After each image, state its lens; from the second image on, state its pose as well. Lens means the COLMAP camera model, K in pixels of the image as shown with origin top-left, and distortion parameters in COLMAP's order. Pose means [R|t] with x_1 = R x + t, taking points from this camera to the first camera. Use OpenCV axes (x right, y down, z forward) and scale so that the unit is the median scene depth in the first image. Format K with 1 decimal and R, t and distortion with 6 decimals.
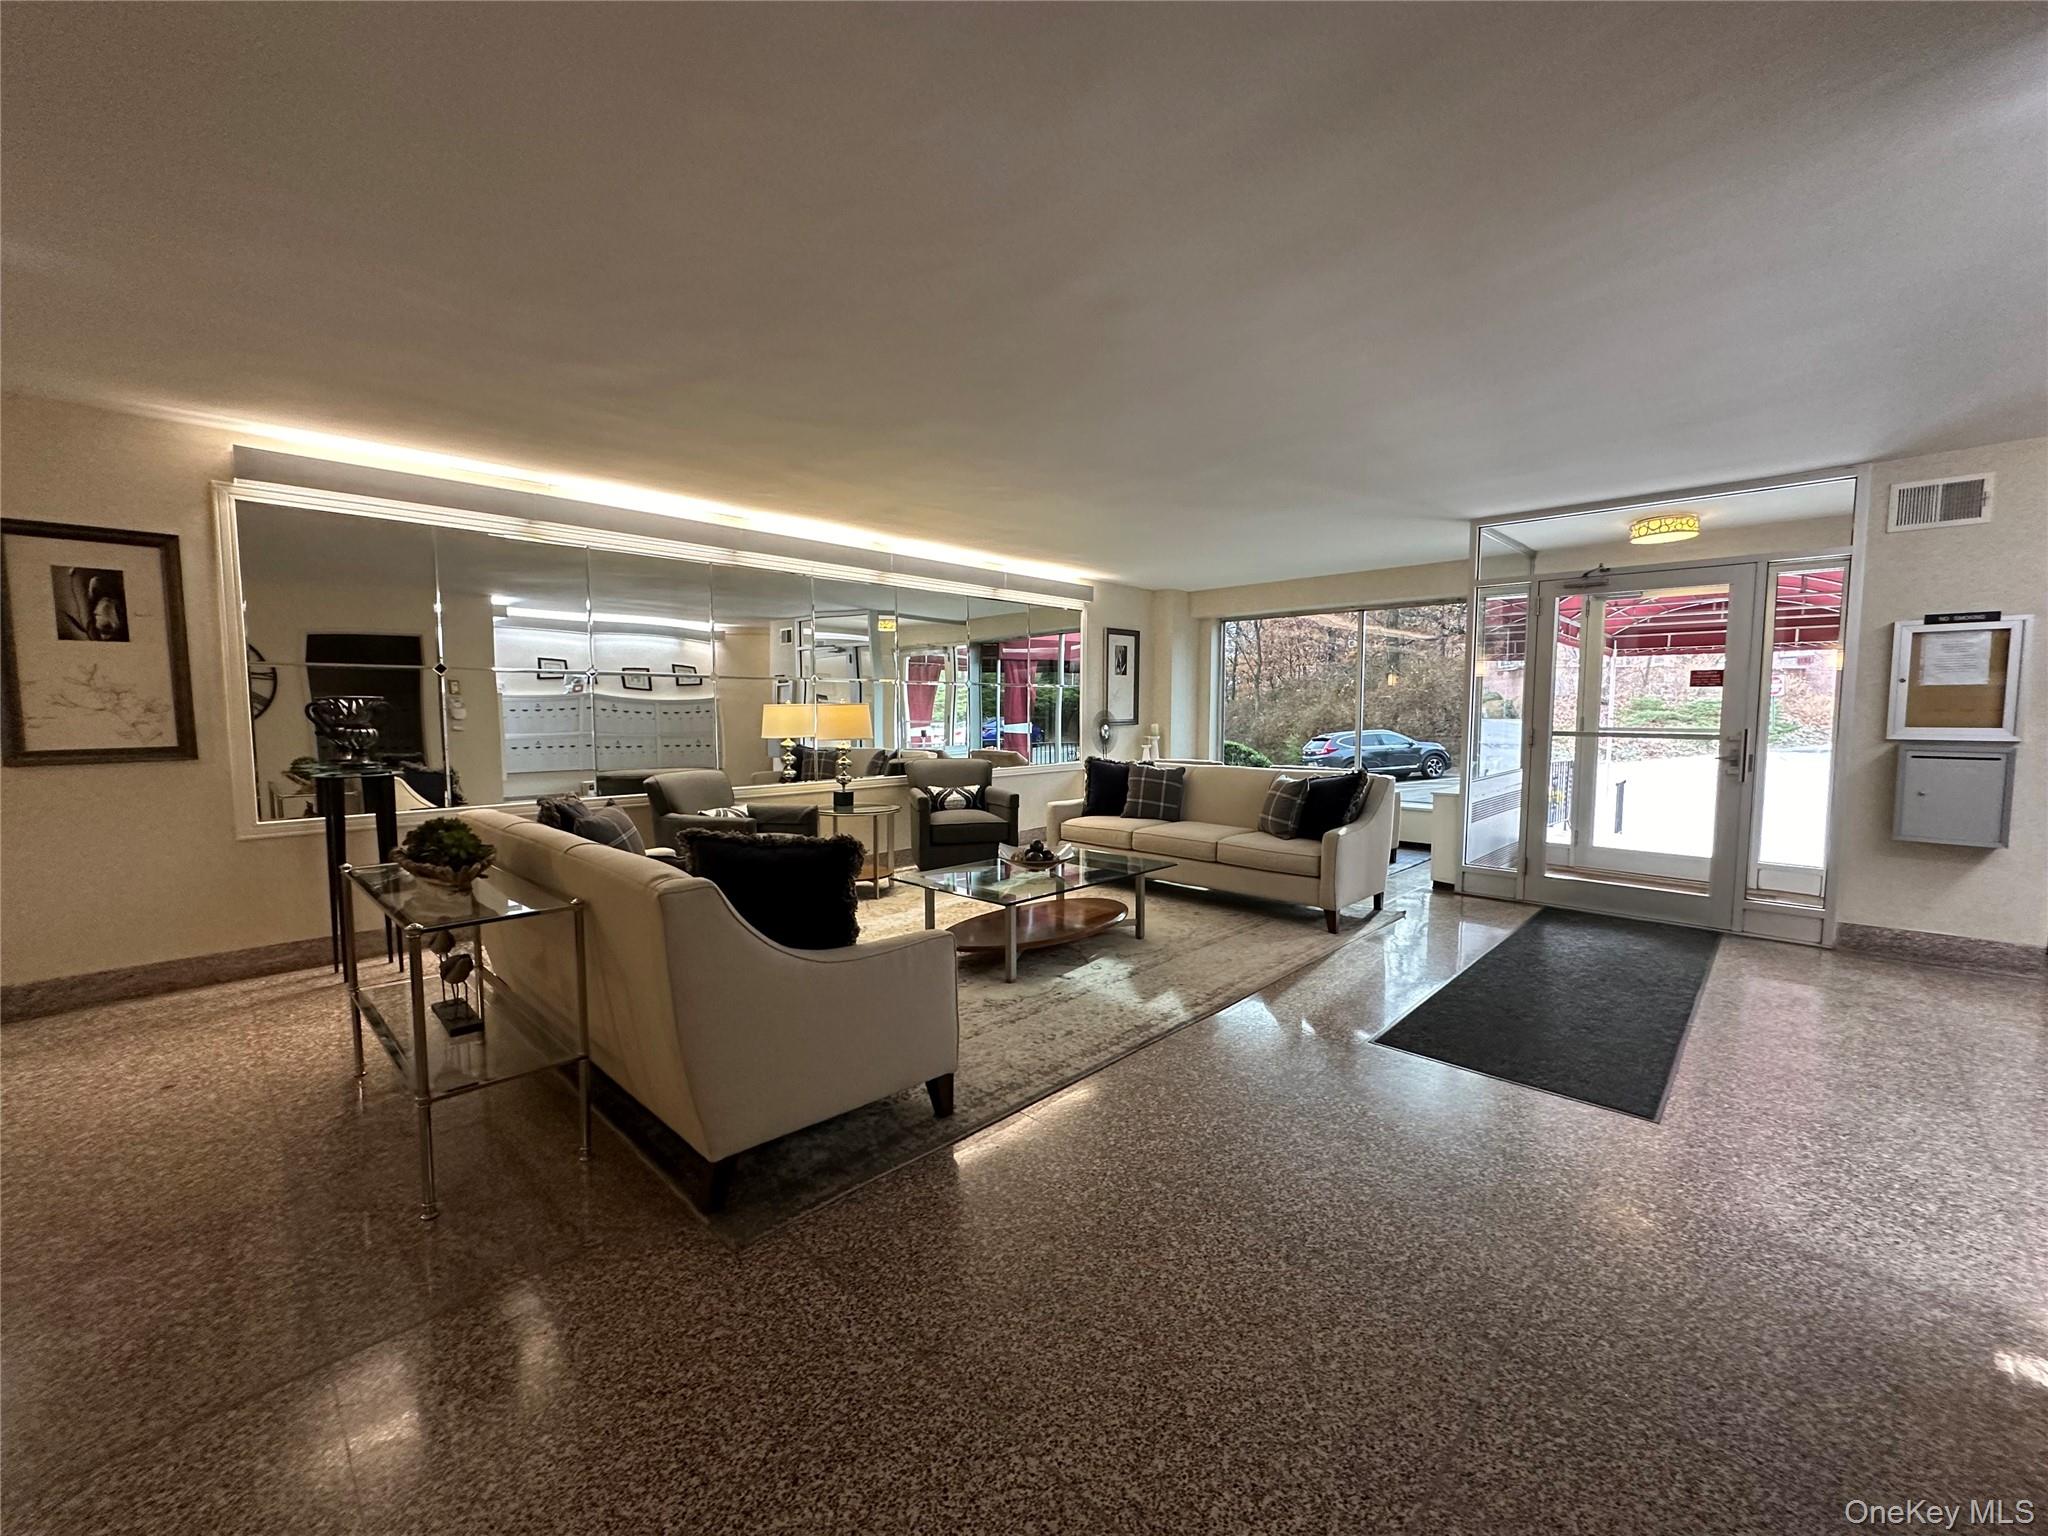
lens RADIAL K [[813.2, 0, 1008.6], [0, 813.2, 769.7], [0, 0, 1]] dist [-0.004759, 0.000815]
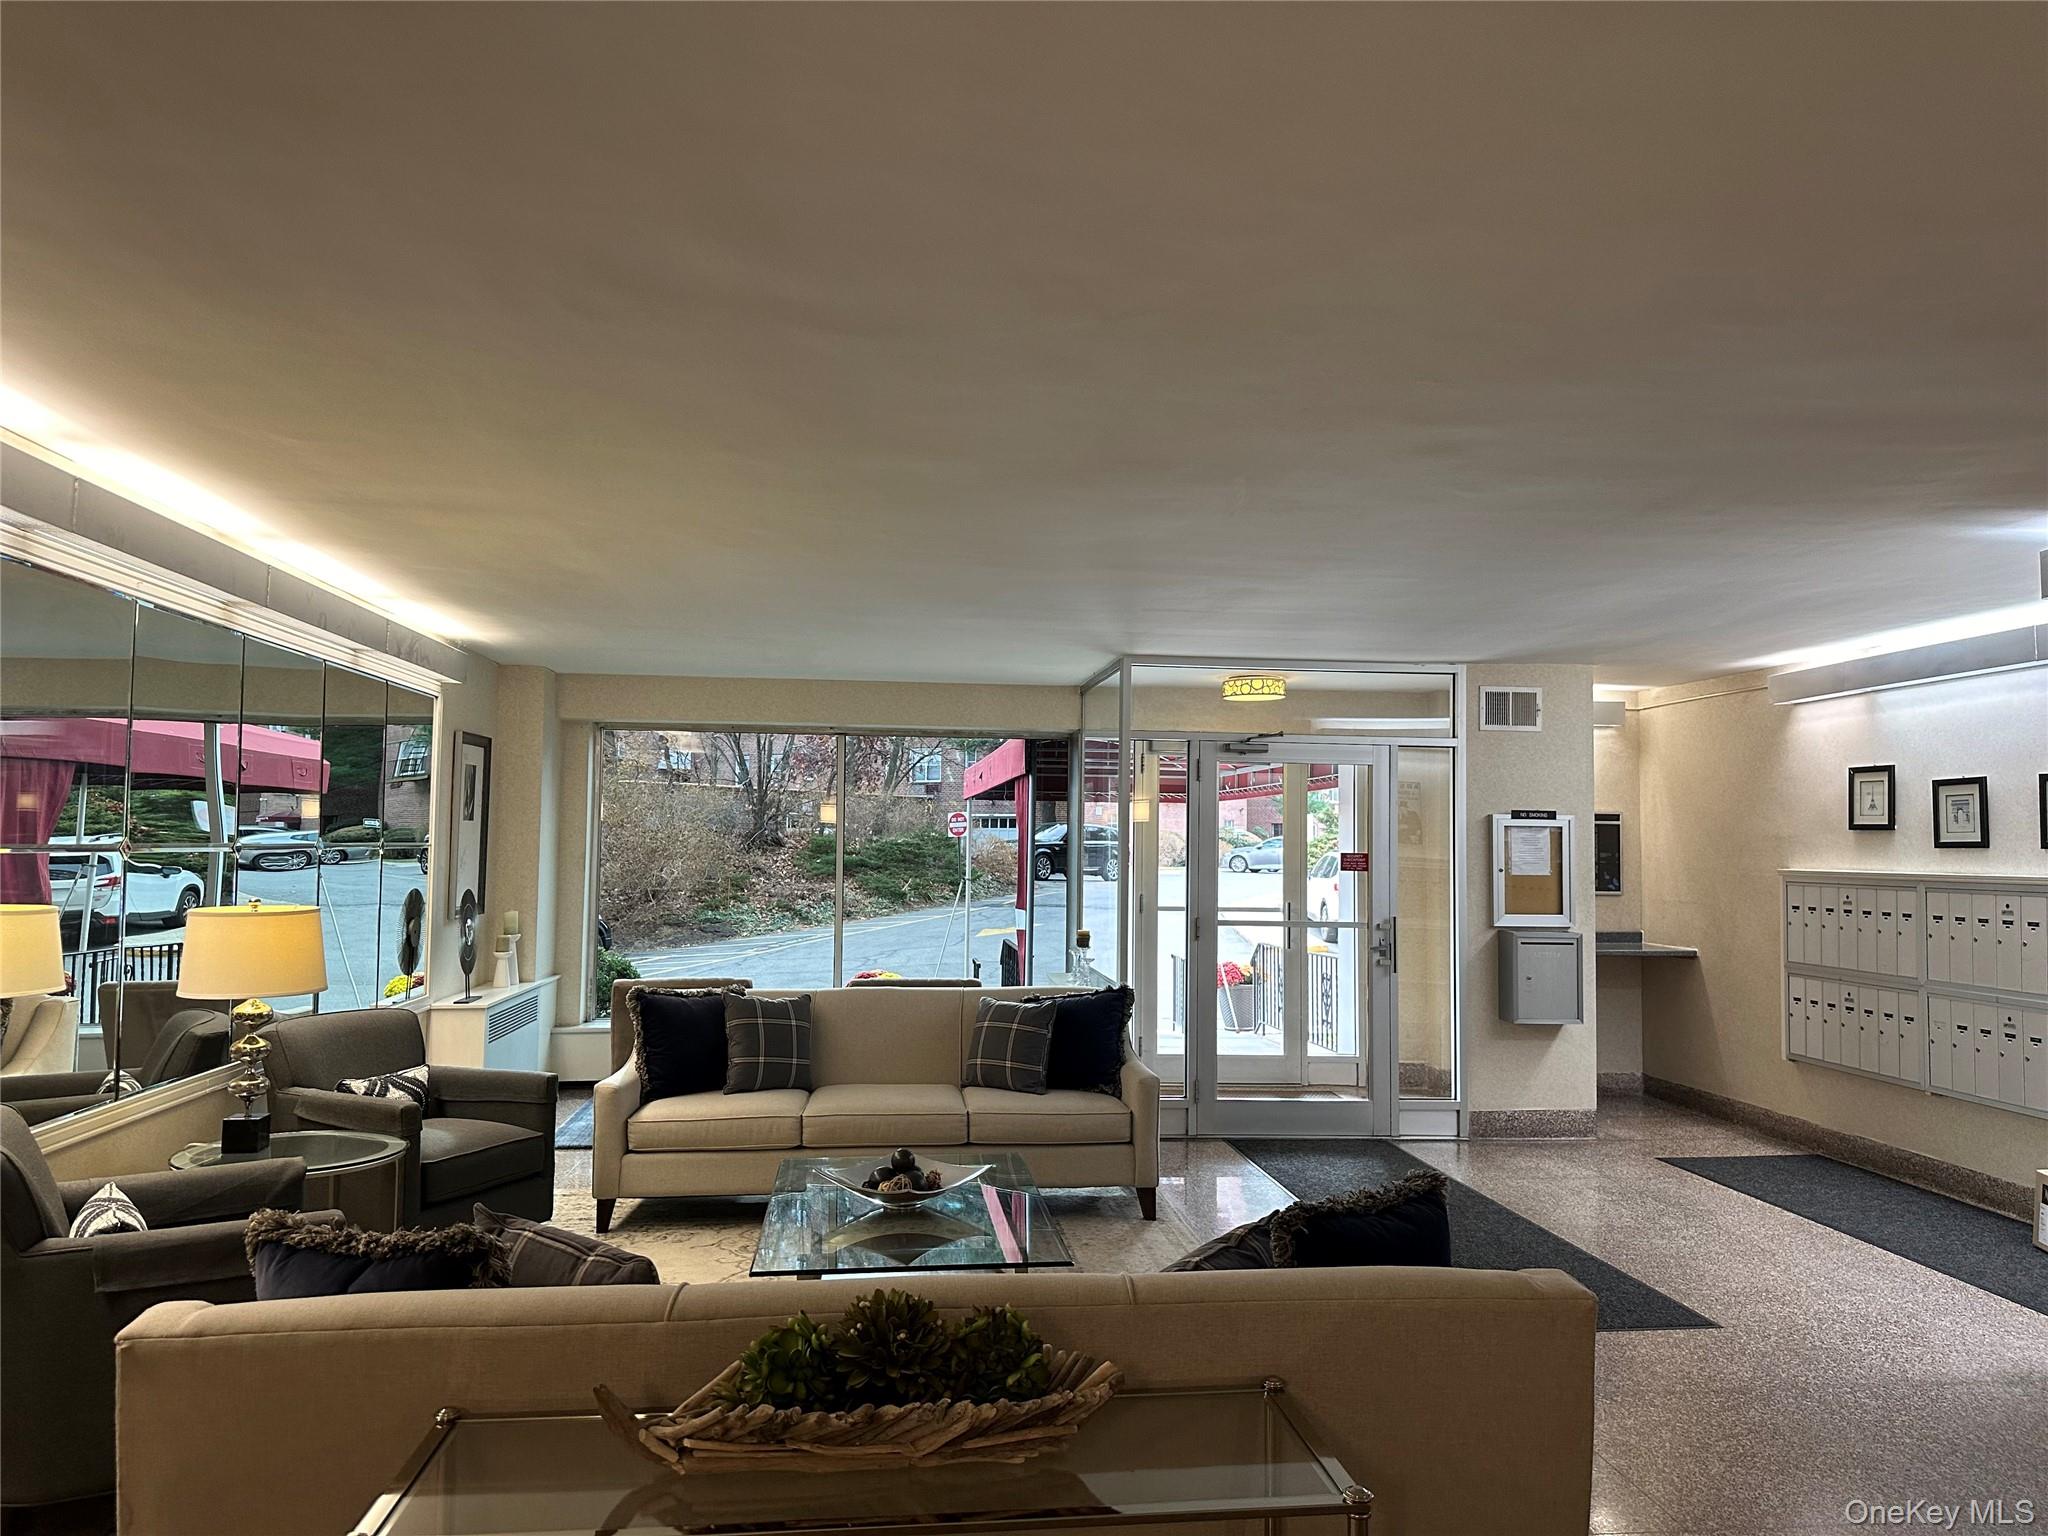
lens RADIAL K [[1429.7, 0, 1015.9], [0, 1429.7, 766.7], [0, 0, 1]] dist [0.013002, -0.018521]
pose [[0.635569, 0.054229, 0.770137, -0.793710], [0.046650, 0.993010, -0.108421, -0.075331], [-0.770634, 0.104836, 0.628596, 0.315911]]
